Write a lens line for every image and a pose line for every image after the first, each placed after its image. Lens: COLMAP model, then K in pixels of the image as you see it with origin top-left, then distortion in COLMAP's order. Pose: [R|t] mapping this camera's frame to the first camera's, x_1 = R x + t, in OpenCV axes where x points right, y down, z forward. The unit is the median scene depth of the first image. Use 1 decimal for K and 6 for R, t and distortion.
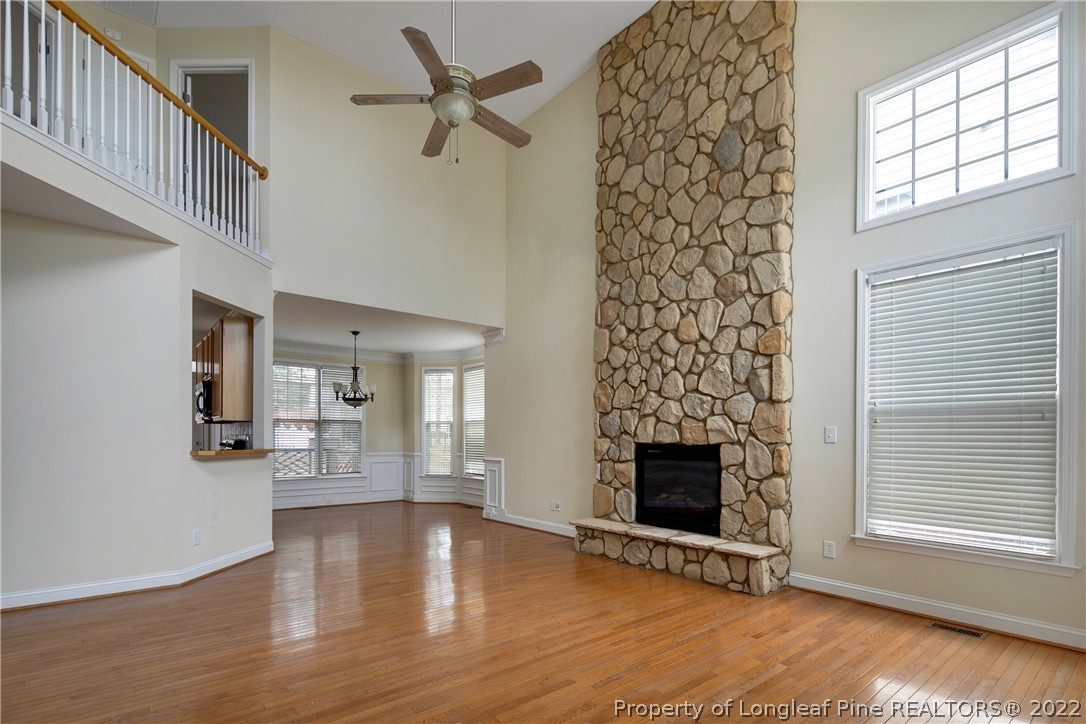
lens RADIAL K [[522.1, 0, 534.7], [0, 522.1, 440.3], [0, 0, 1]] dist [-0.000147, -0.000230]
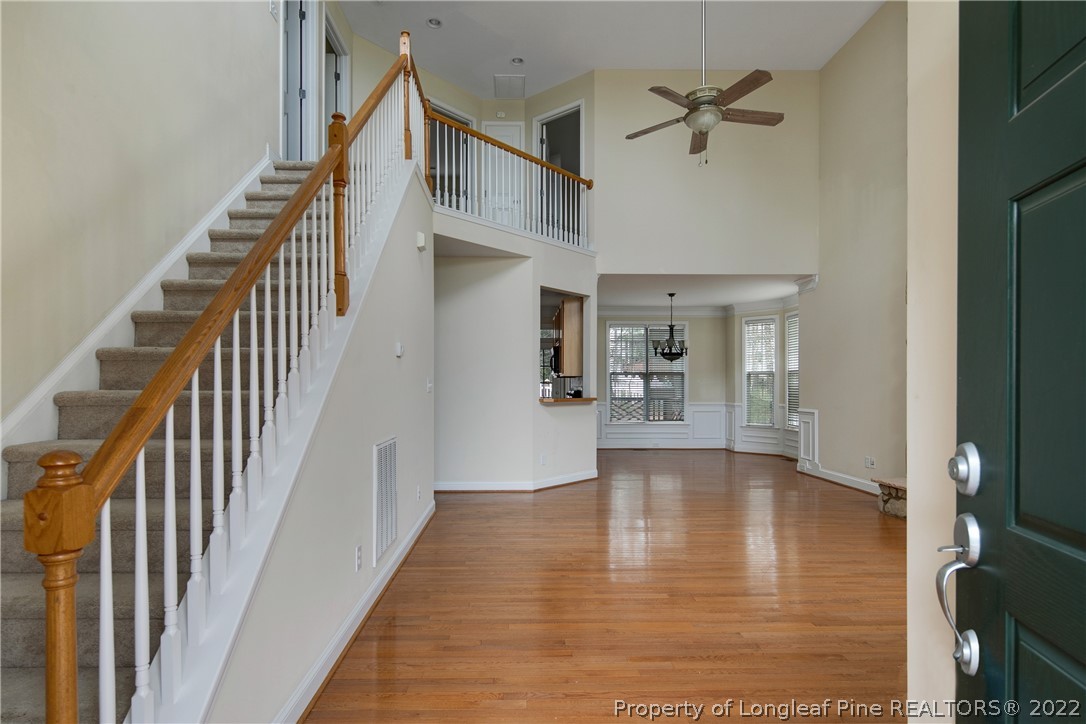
lens RADIAL K [[541.9, 0, 523.0], [0, 541.9, 388.5], [0, 0, 1]] dist [0.001389, -0.000036]
pose [[0.782997, -0.000431, -0.622025, 0.132086], [-0.000527, 0.999999, -0.001356, -0.003071], [0.622025, 0.001390, 0.782996, -0.109813]]
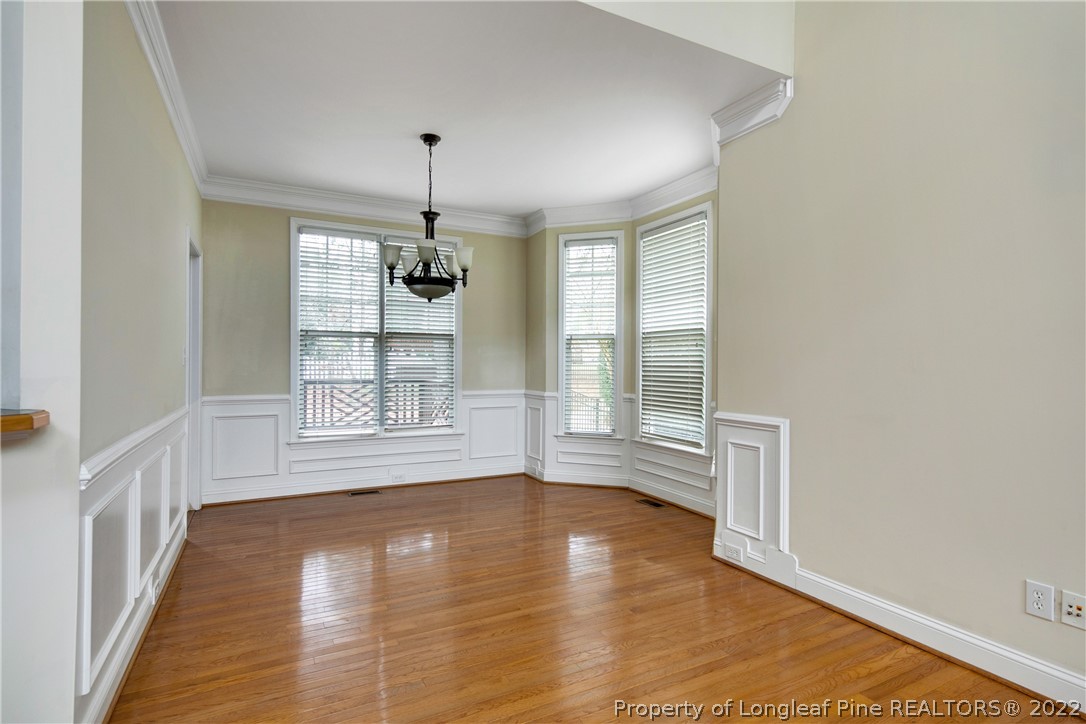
lens RADIAL K [[534.5, 0, 543.0], [0, 534.5, 362.0], [0, 0, 1]] dist [-0.001586, -0.000070]
pose [[0.980133, 0.000935, -0.198339, -0.153002], [-0.002828, 0.999953, -0.009260, -0.003323], [0.198321, 0.009637, 0.980090, 0.564206]]
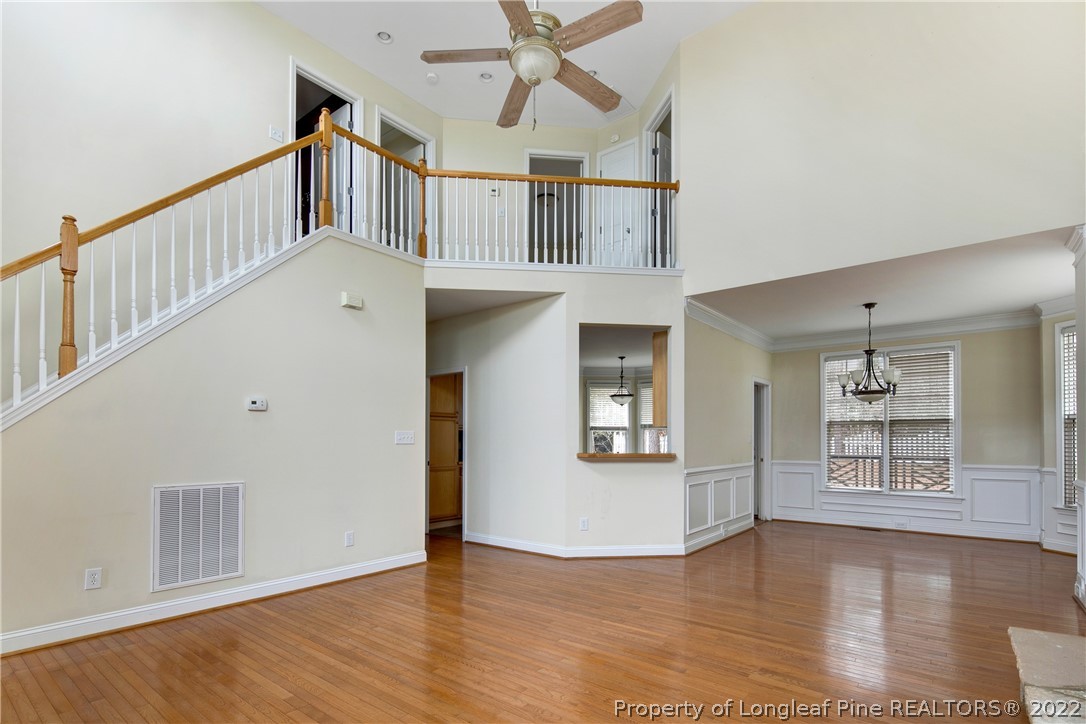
lens RADIAL K [[522.1, 0, 534.7], [0, 522.1, 440.3], [0, 0, 1]] dist [-0.000147, -0.000230]
pose [[0.205891, -0.006123, -0.978556, 0.307999], [-0.004951, 0.999961, -0.007299, -0.000456], [0.978562, 0.006348, 0.205853, 0.371888]]
